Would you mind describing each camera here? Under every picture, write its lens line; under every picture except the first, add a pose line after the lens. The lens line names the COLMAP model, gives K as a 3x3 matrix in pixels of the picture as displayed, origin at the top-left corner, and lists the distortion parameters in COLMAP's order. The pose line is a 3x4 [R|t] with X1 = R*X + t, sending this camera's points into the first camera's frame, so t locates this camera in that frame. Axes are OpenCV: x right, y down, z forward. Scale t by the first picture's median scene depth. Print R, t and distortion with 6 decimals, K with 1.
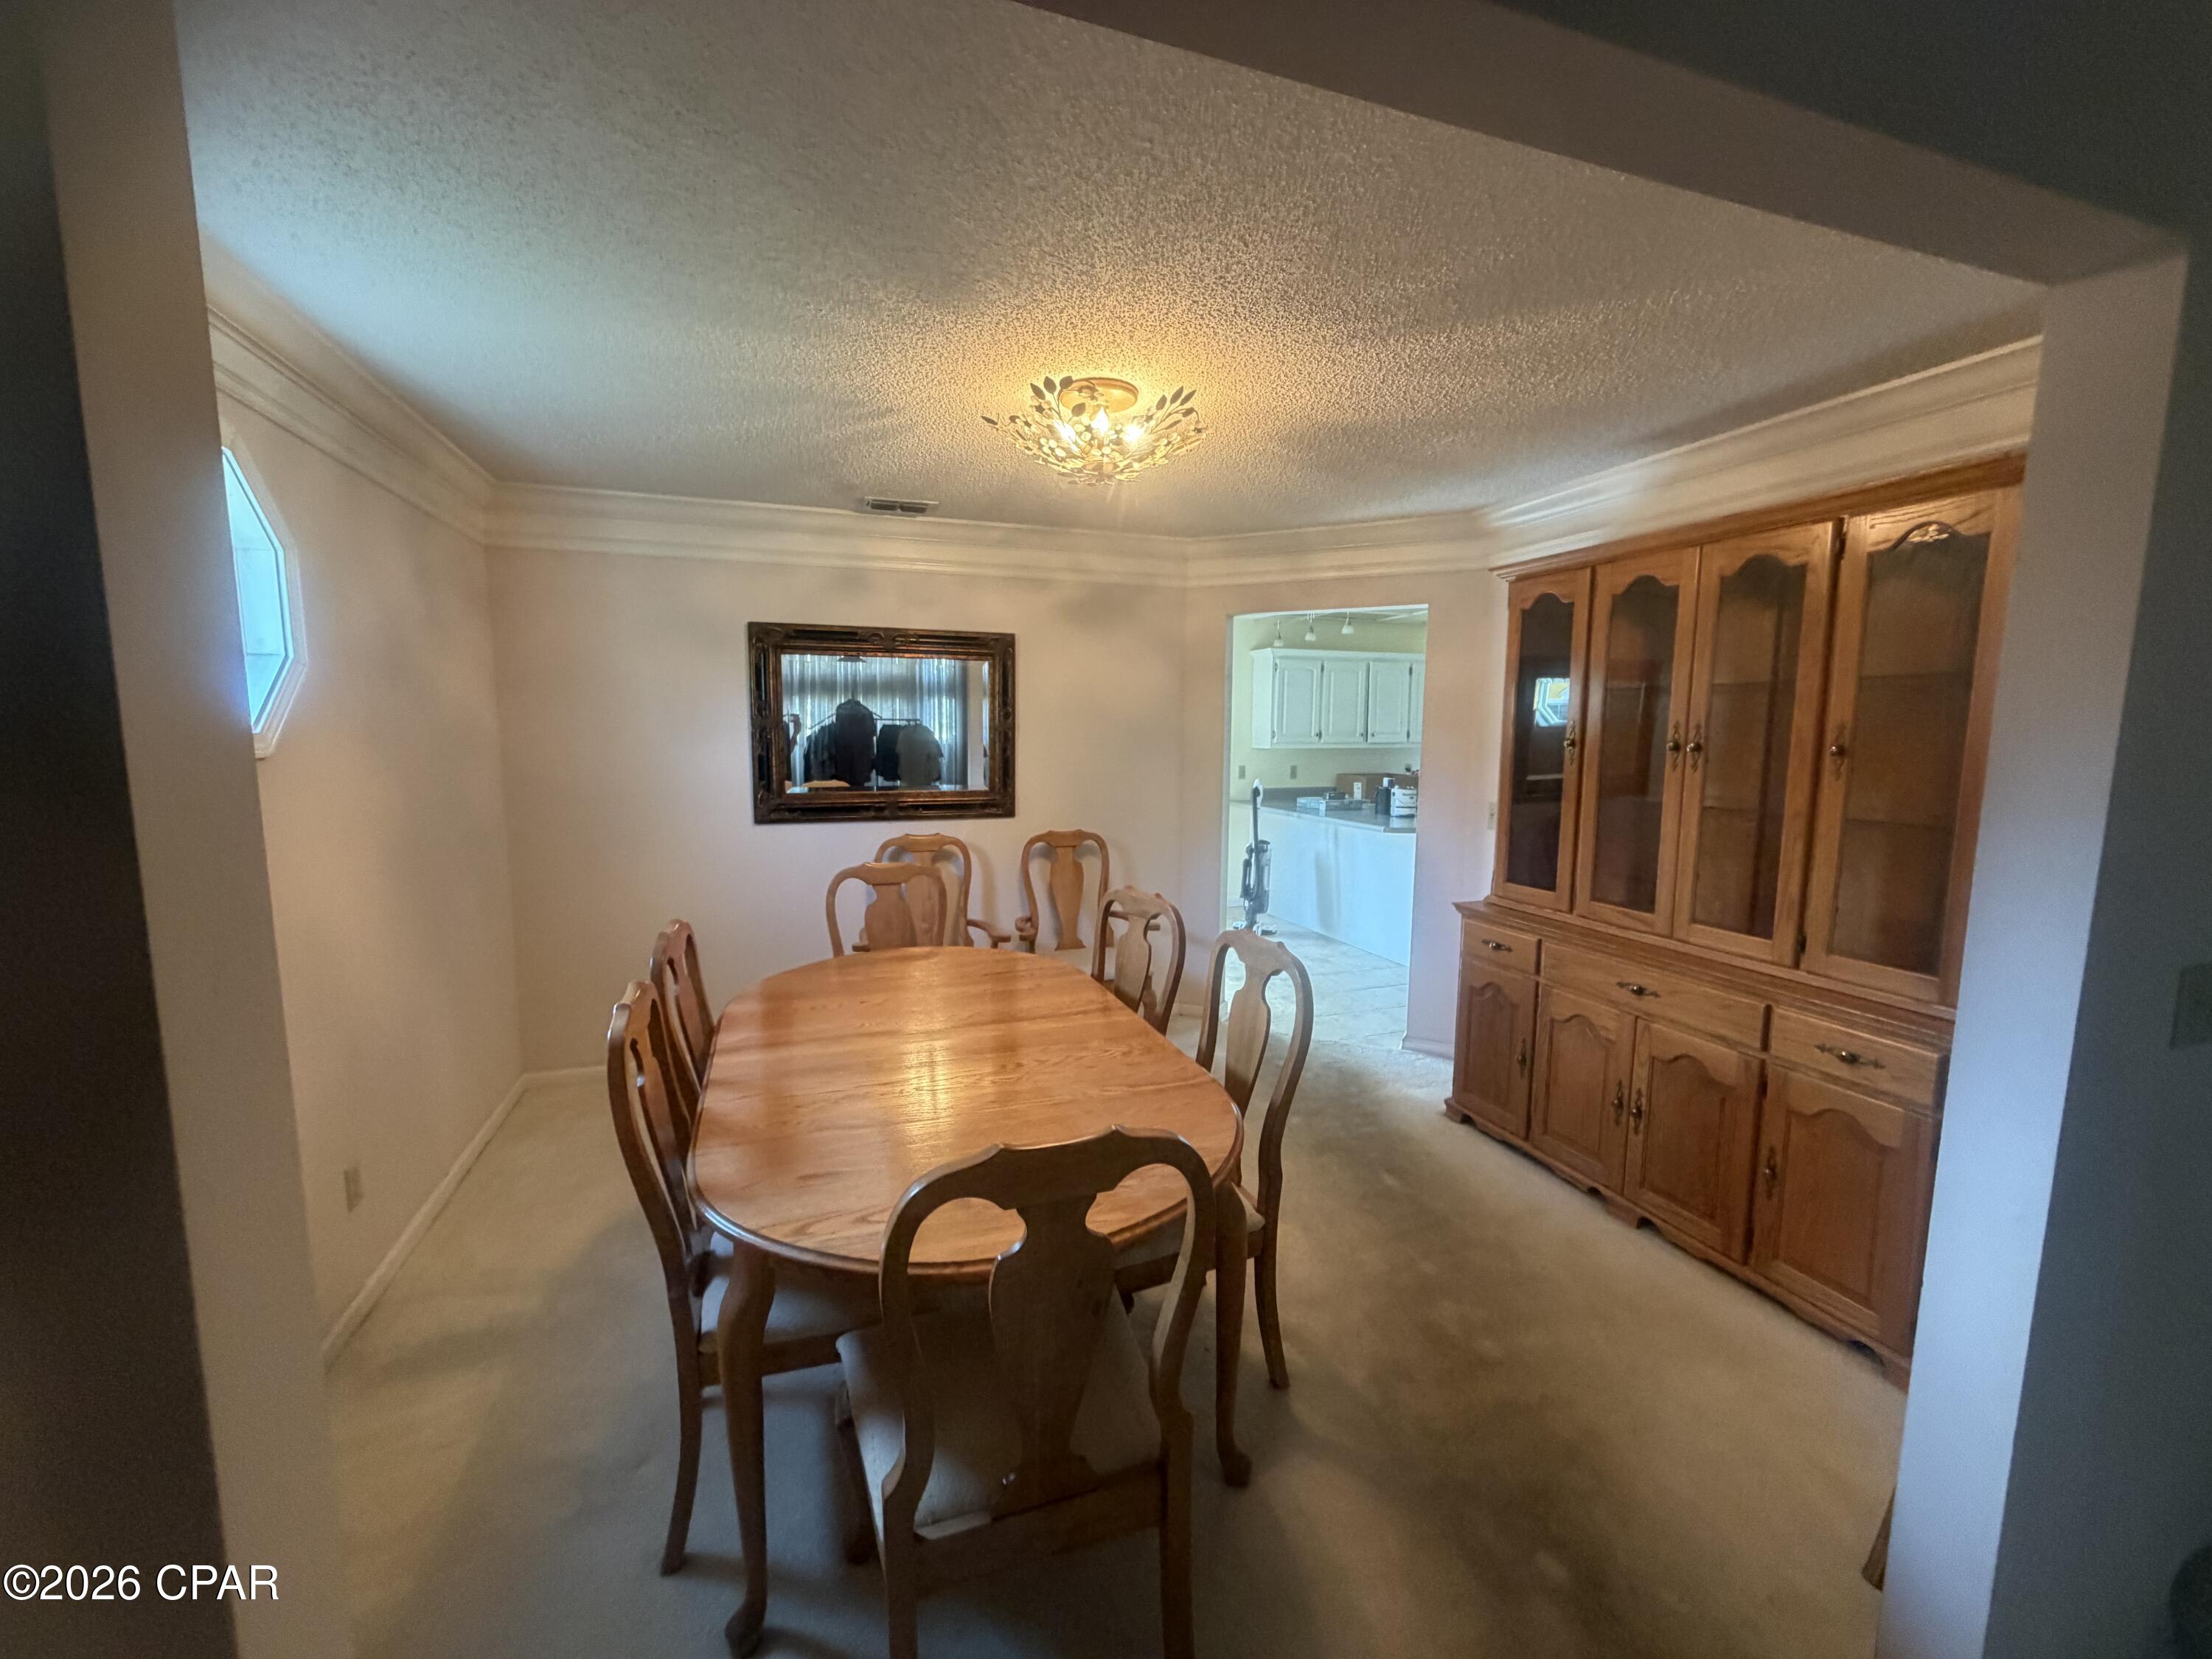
lens RADIAL K [[879.8, 0, 1098.7], [0, 879.8, 830.5], [0, 0, 1]] dist [-0.000108, 0.000114]
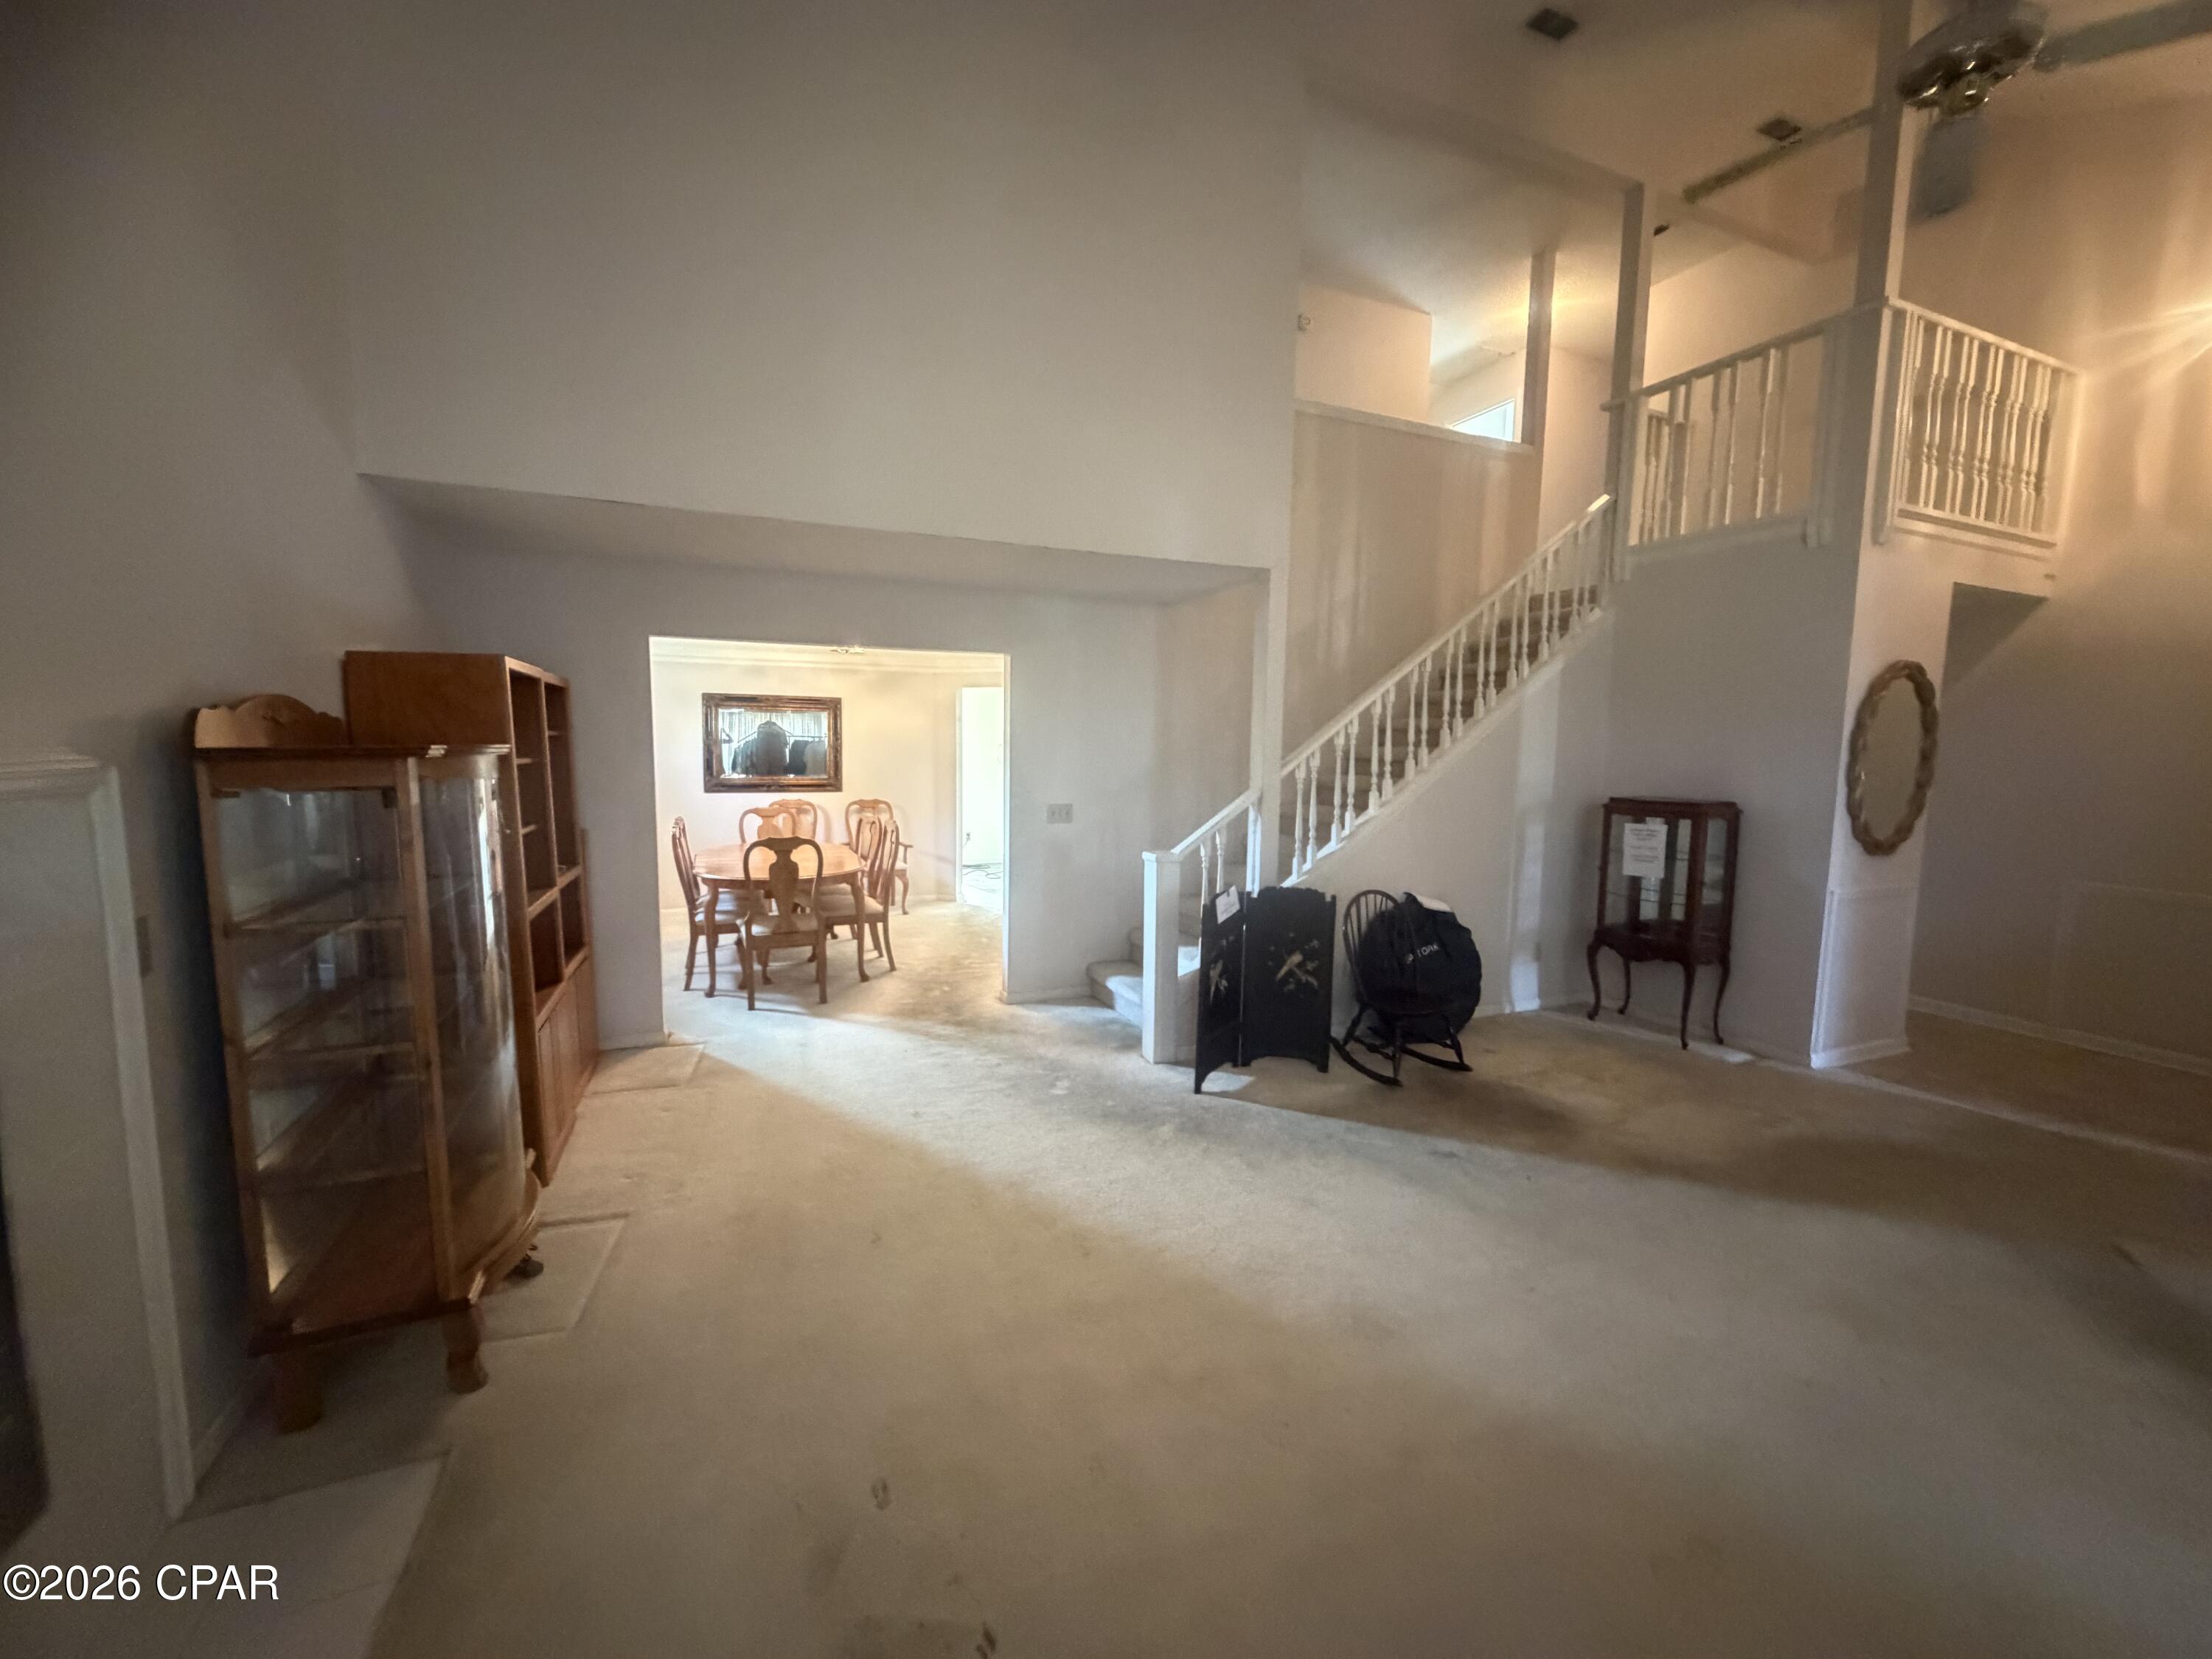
lens RADIAL K [[879.8, 0, 1098.7], [0, 879.8, 830.5], [0, 0, 1]] dist [-0.000108, 0.000114]
pose [[0.997524, 0.004571, 0.070177, 0.348848], [-0.003408, 0.999855, -0.016675, 0.104914], [-0.070243, 0.016394, 0.997395, -1.016439]]
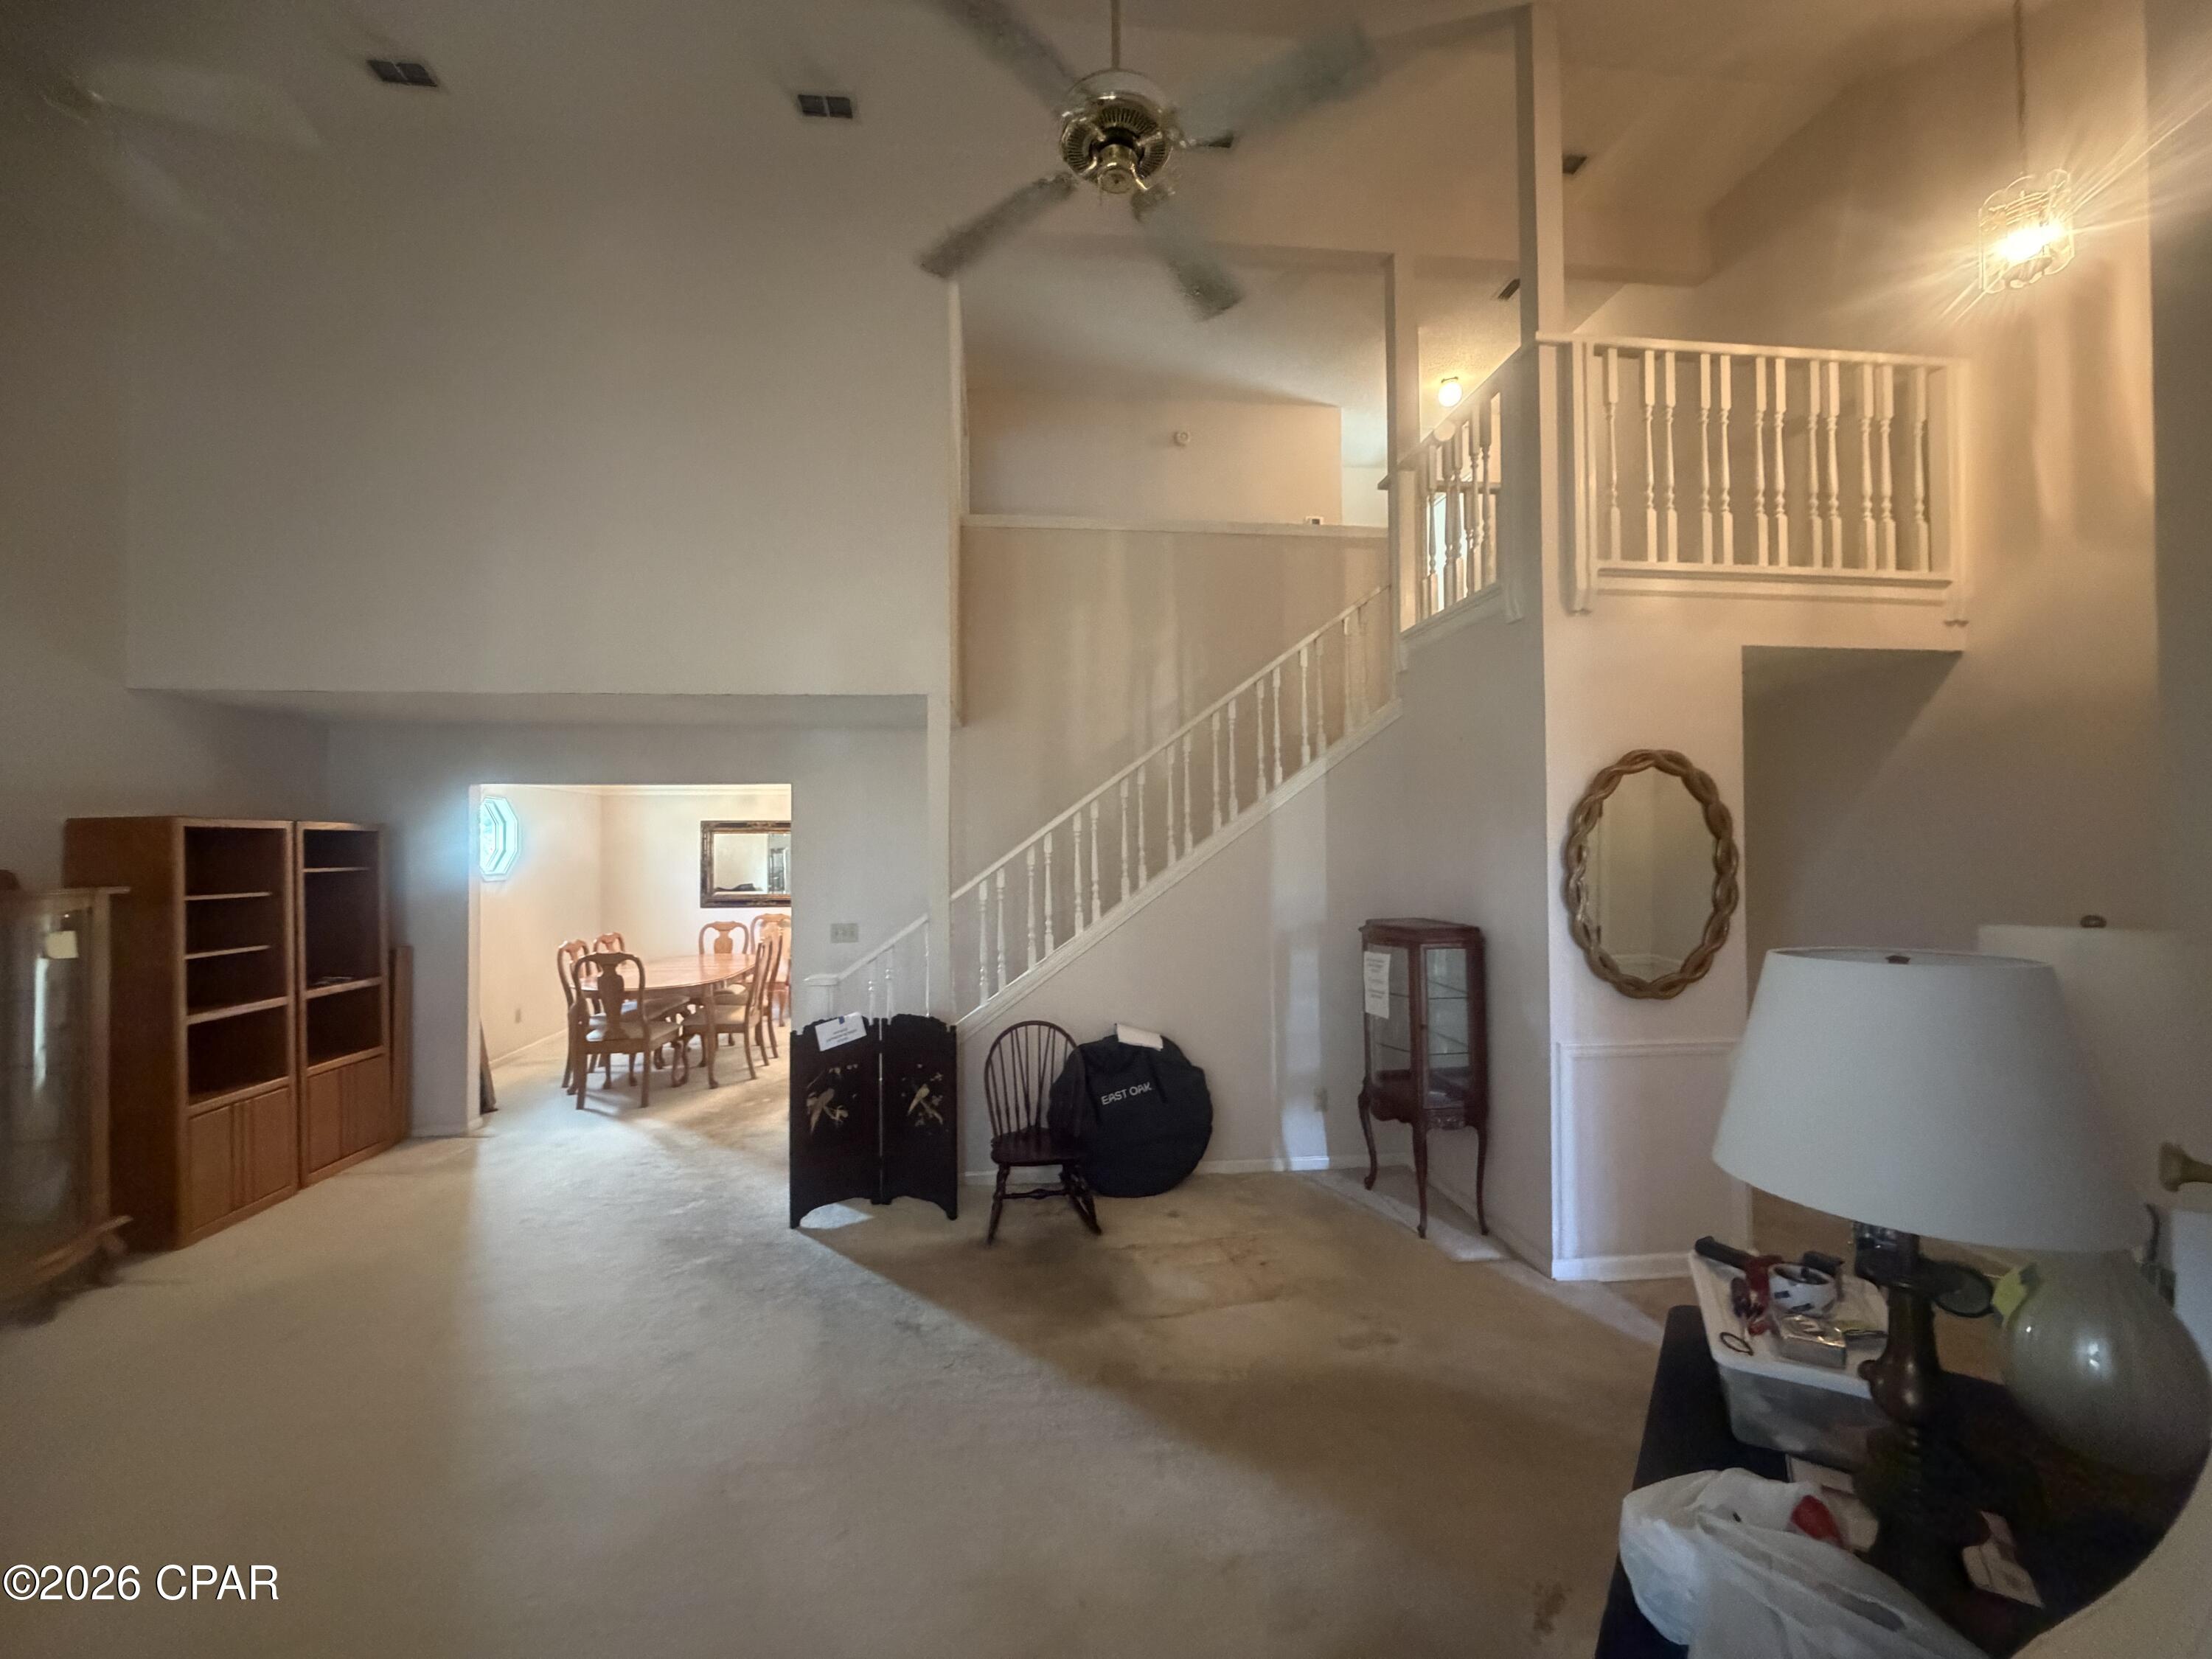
lens RADIAL K [[879.8, 0, 1098.7], [0, 879.8, 830.5], [0, 0, 1]] dist [-0.000108, 0.000114]
pose [[0.974088, -0.014824, -0.225682, 1.078389], [-0.015125, 0.991346, -0.130400, 0.072113], [0.225662, 0.130434, 0.965434, -0.946030]]
